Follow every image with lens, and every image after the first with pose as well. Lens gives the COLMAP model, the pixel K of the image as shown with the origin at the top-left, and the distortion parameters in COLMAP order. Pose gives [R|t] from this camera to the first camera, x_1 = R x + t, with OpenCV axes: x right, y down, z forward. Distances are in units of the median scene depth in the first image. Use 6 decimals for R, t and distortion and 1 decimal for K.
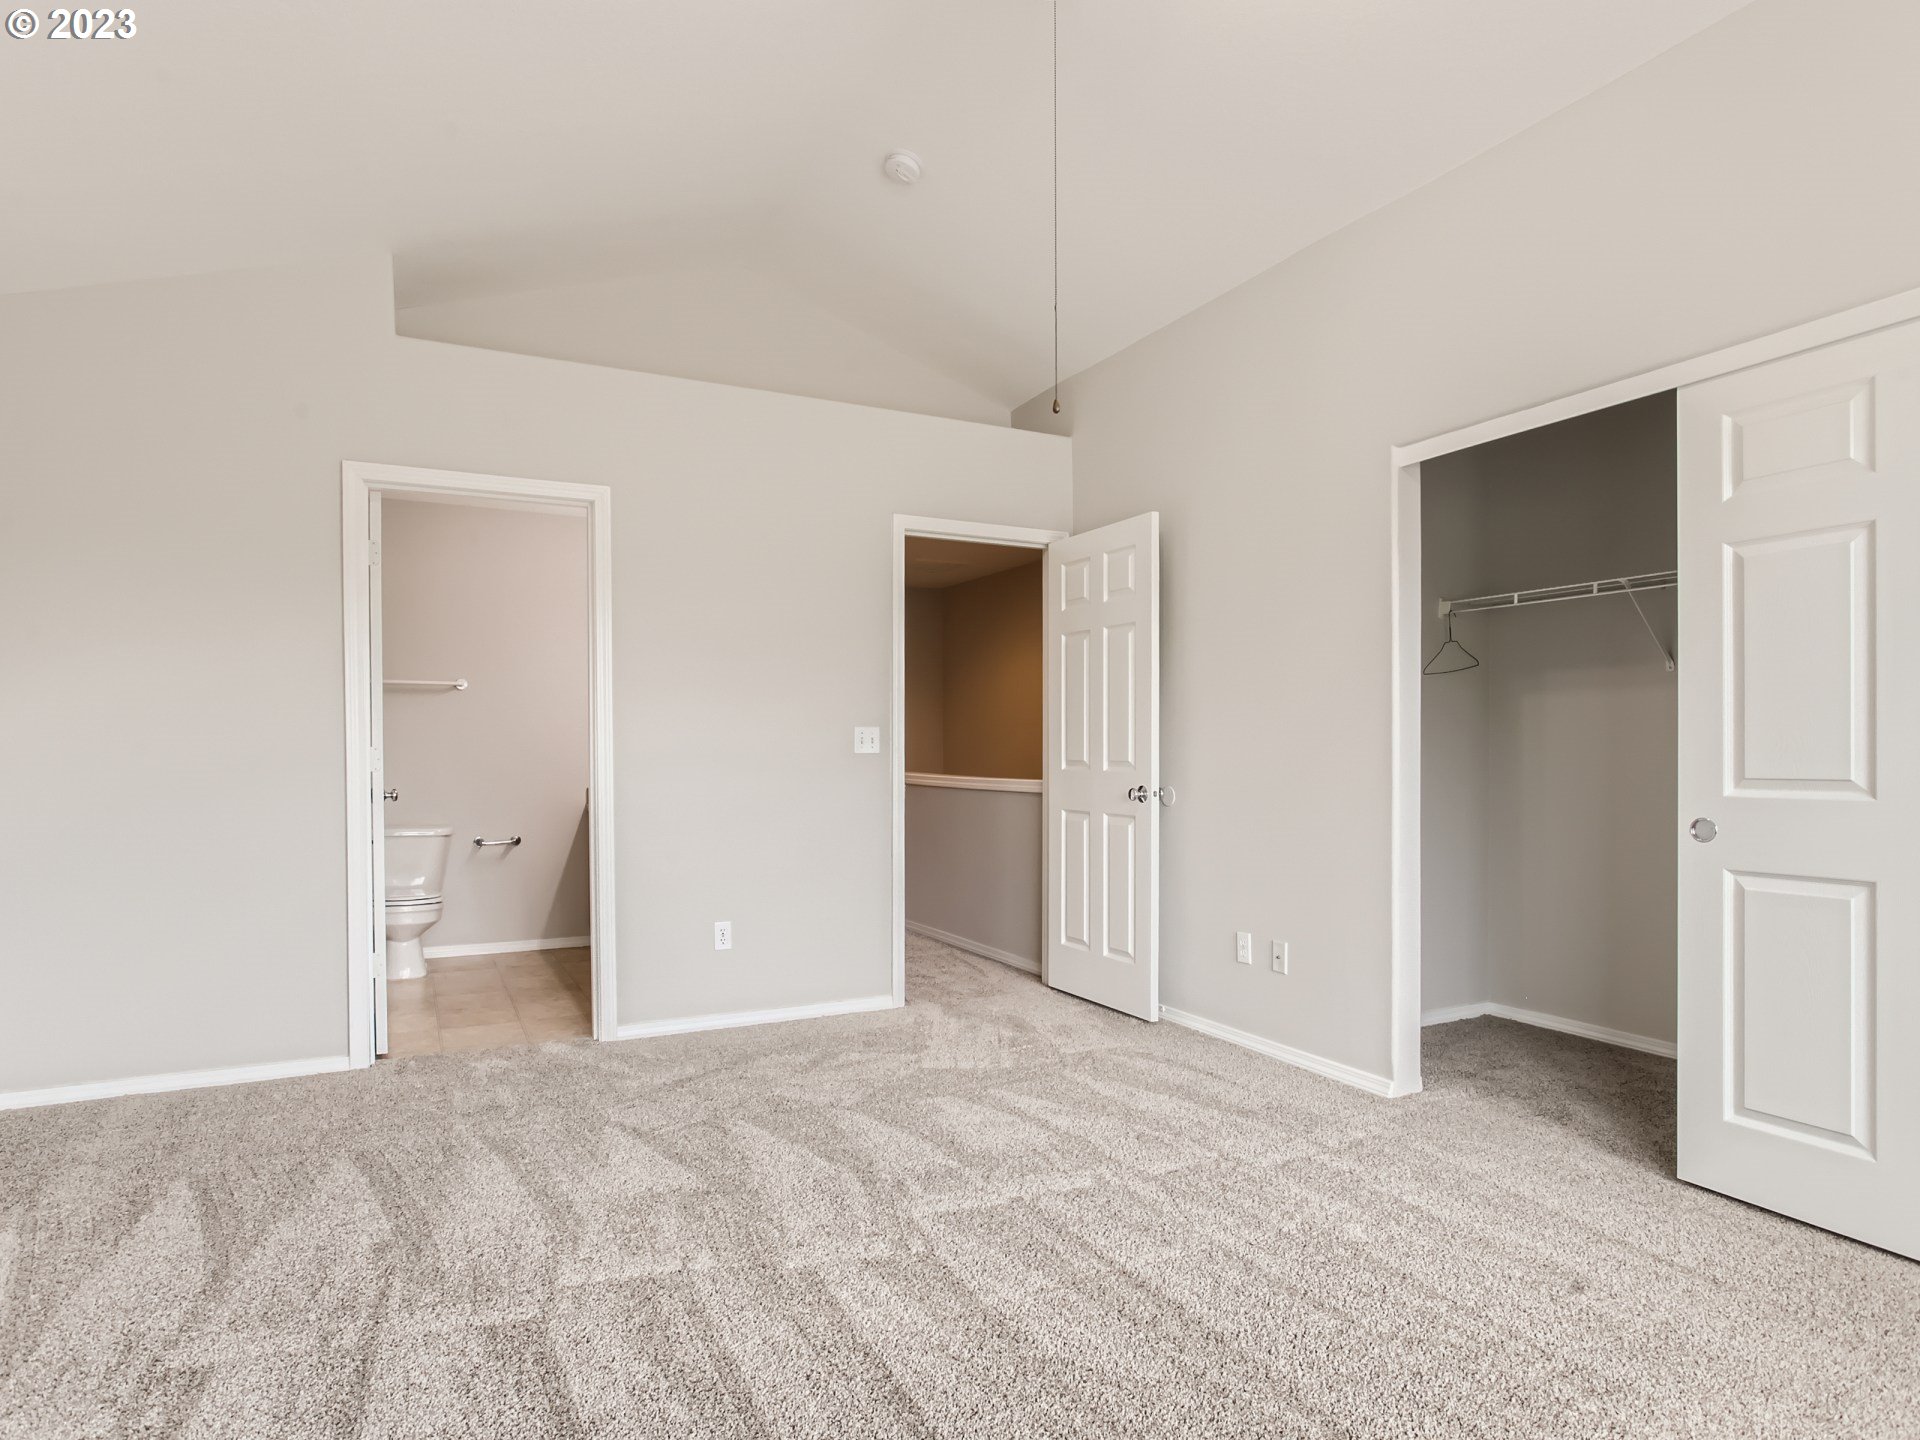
lens RADIAL K [[1063.3, 0, 989.9], [0, 1063.3, 742.0], [0, 0, 1]] dist [-0.038668, 0.024547]
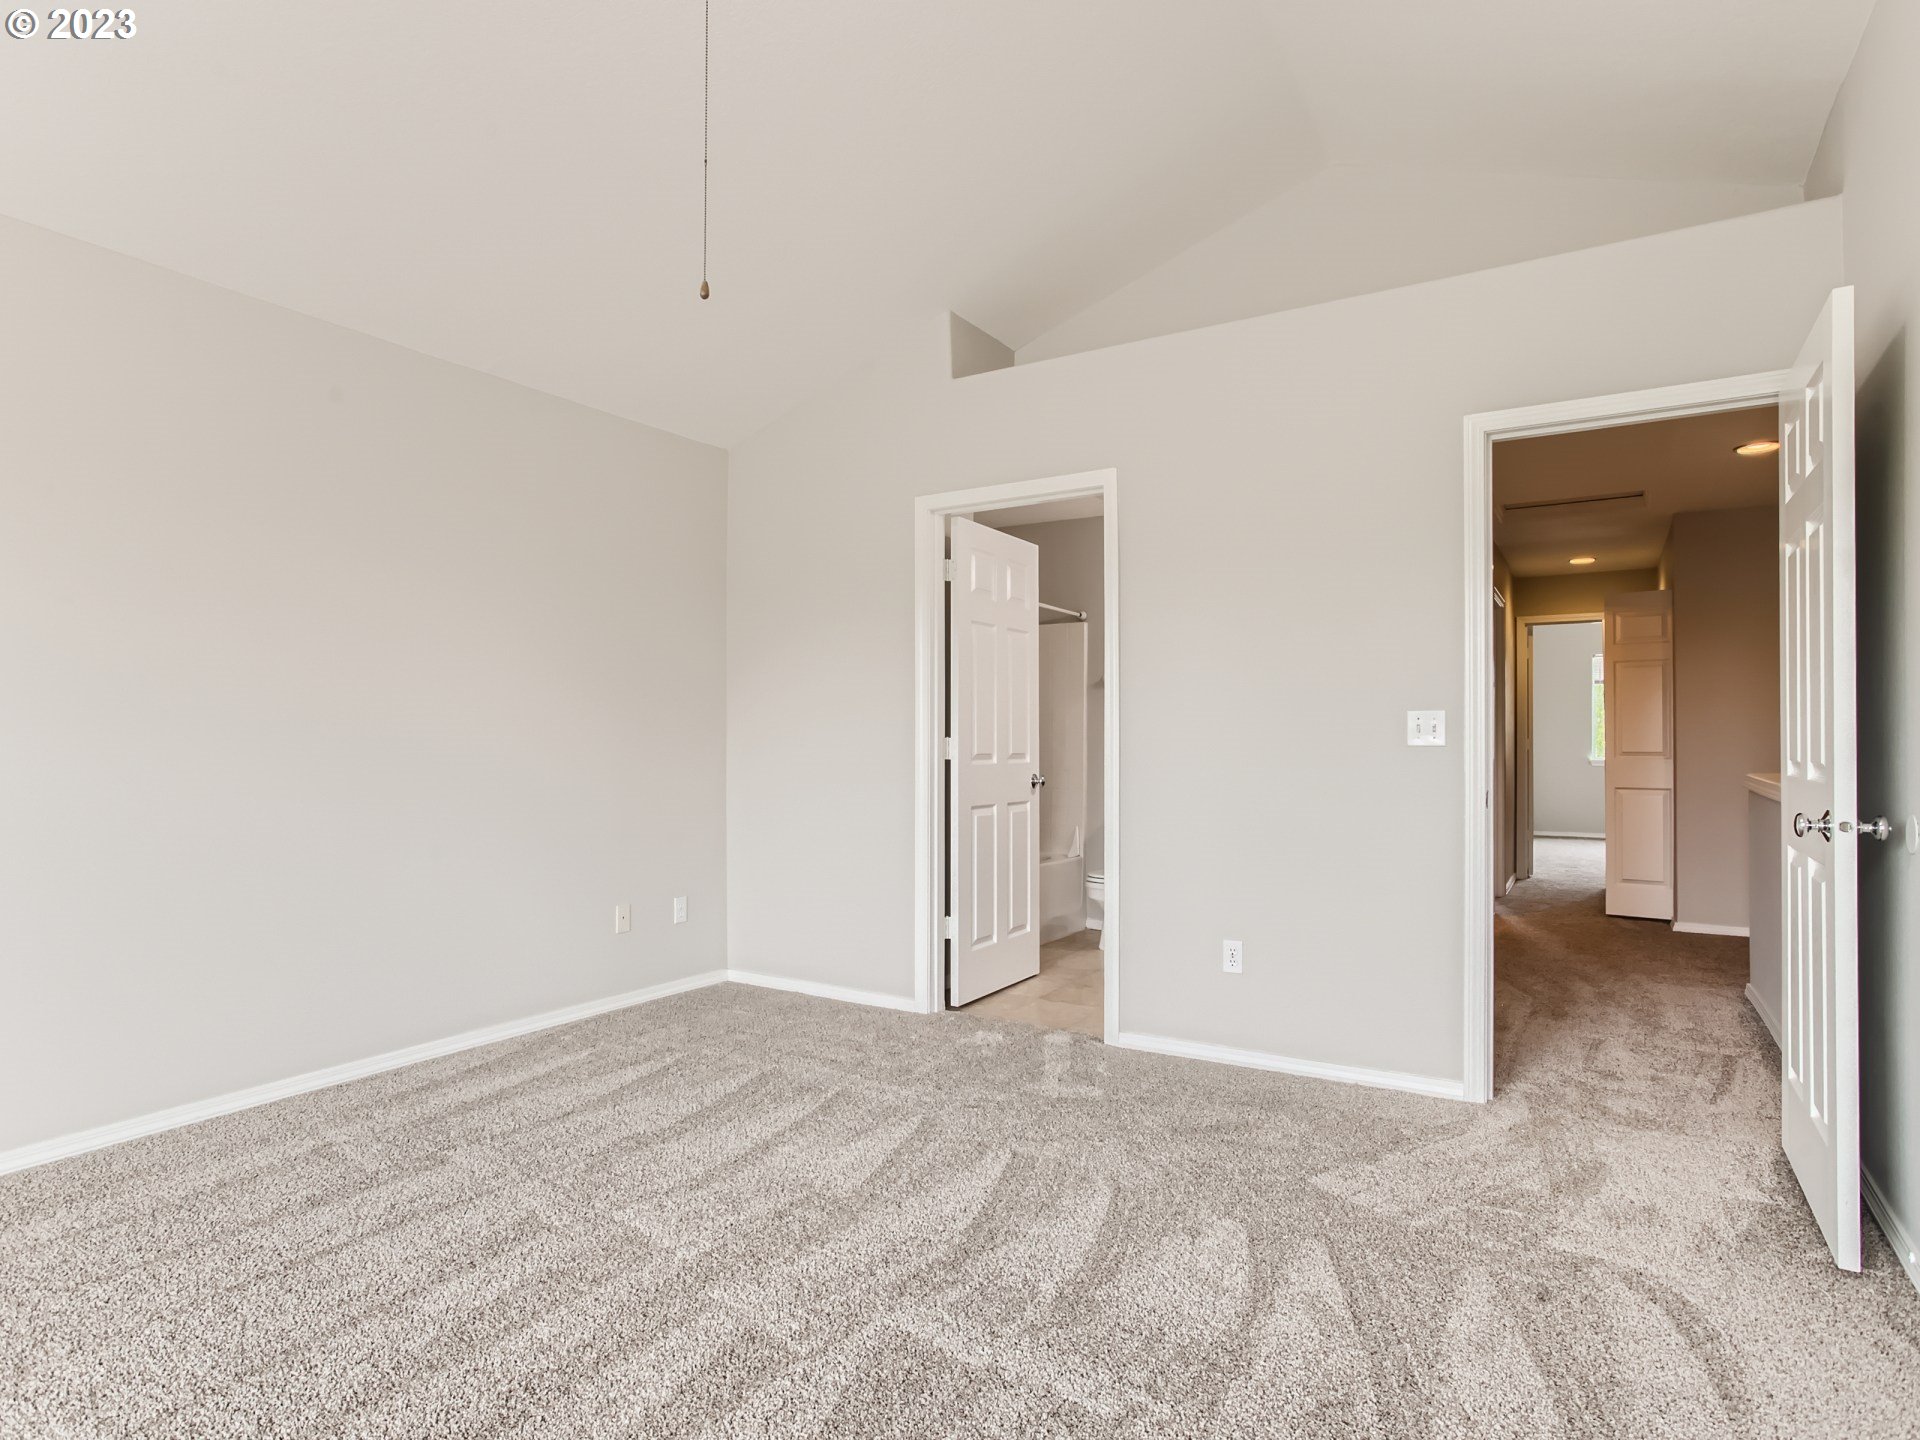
lens RADIAL K [[1063.3, 0, 958.0], [0, 1063.3, 734.2], [0, 0, 1]] dist [-0.038668, 0.024547]
pose [[0.501087, -0.004339, -0.865386, 0.489310], [0.009223, 0.999957, 0.000327, -0.001120], [0.865348, -0.008145, 0.501105, 0.479146]]
